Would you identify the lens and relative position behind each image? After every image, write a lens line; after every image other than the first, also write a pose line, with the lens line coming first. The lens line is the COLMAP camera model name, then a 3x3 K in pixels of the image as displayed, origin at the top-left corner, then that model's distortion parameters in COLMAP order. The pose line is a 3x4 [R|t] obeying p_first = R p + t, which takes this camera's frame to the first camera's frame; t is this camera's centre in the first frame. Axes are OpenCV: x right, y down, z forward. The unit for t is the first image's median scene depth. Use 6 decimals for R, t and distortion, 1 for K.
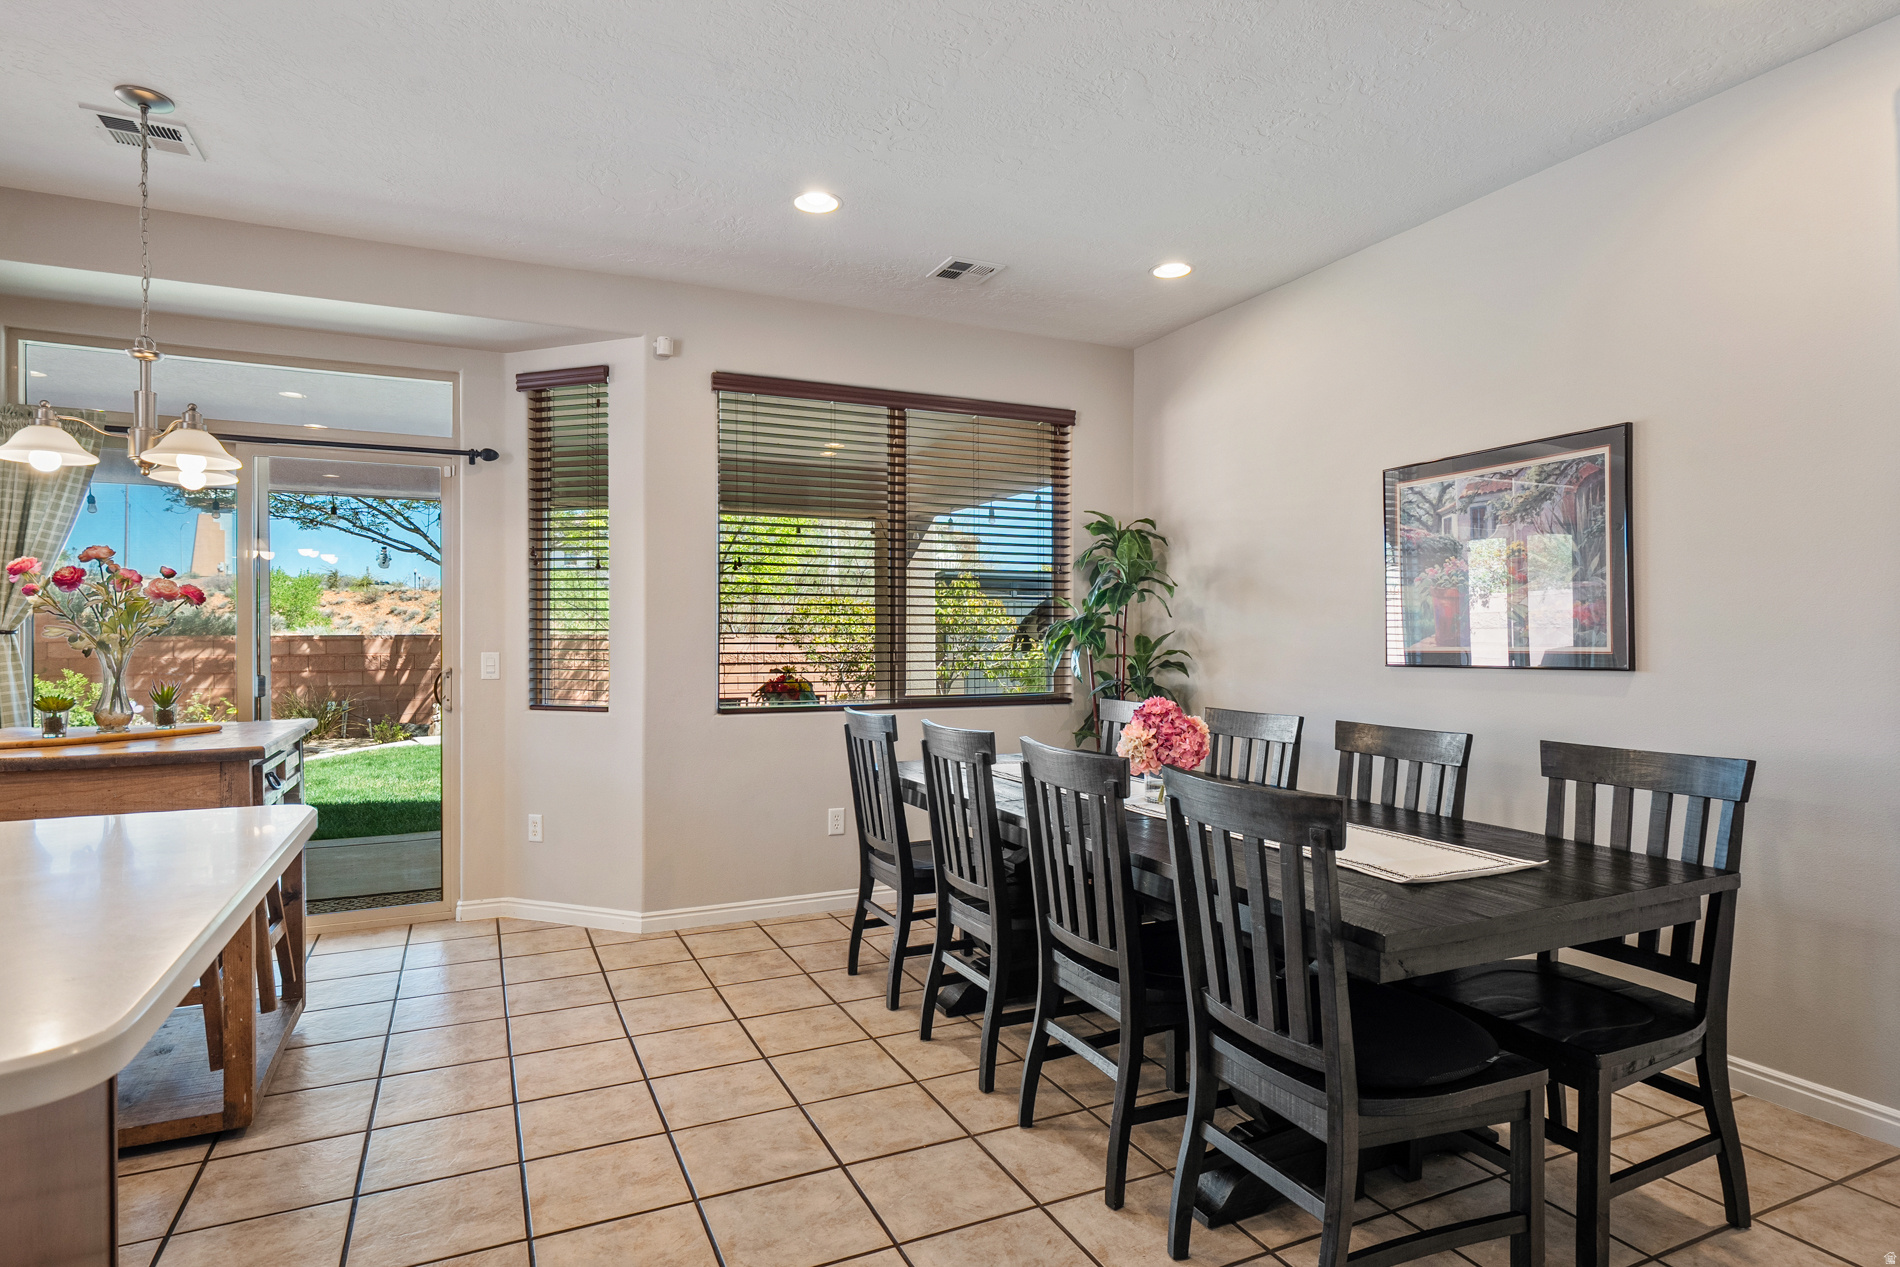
lens RADIAL K [[1014.3, 0, 950.0], [0, 1014.3, 633.5], [0, 0, 1]] dist [0.002207, -0.001171]
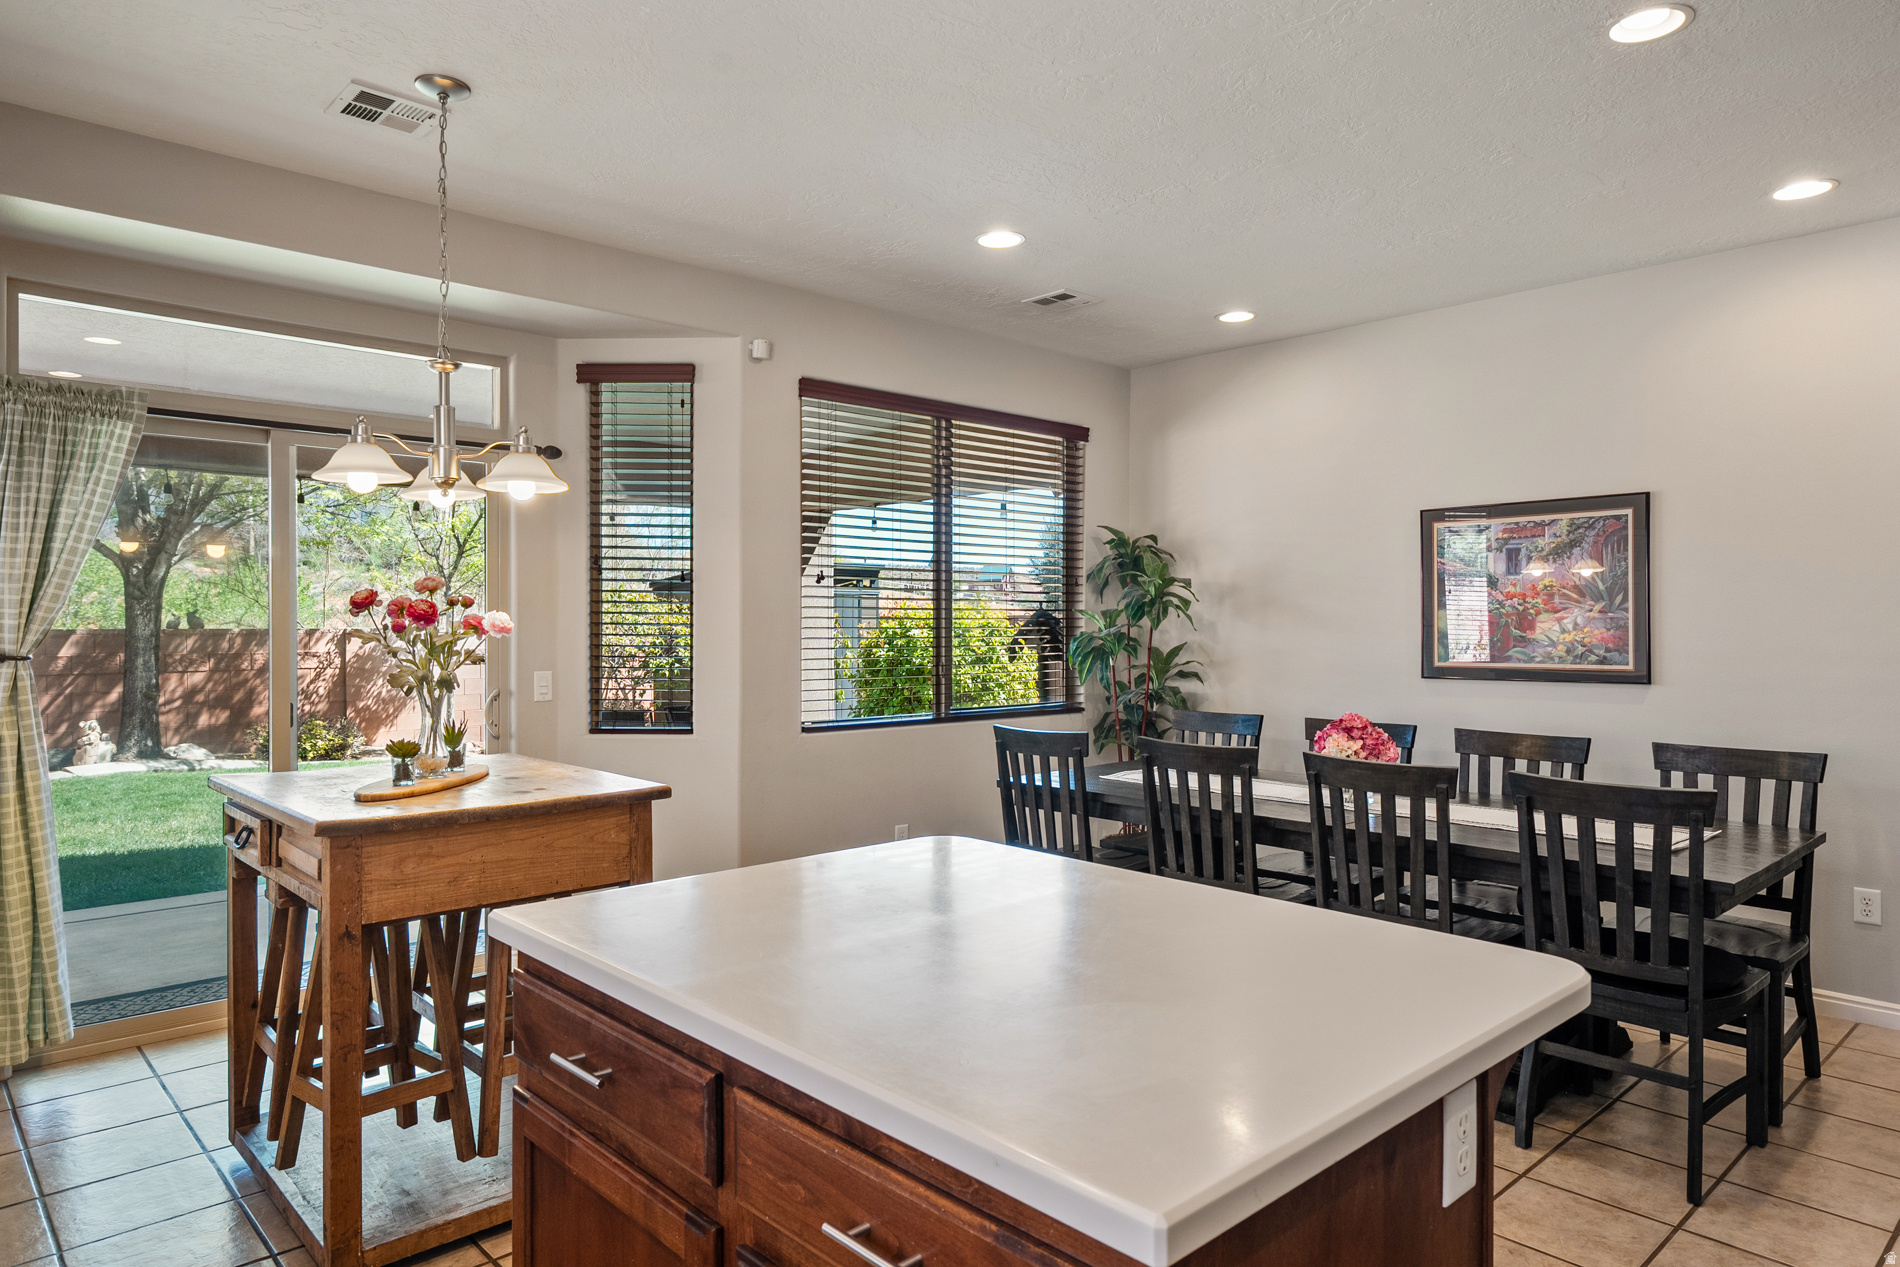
lens RADIAL K [[1164.7, 0, 954.7], [0, 1164.7, 622.2], [0, 0, 1]] dist [0.004003, 0.002798]
pose [[0.951370, 0.002564, 0.308039, -0.468592], [-0.003839, 0.999986, 0.003531, -0.032982], [-0.308026, -0.004542, 0.951367, -0.104401]]
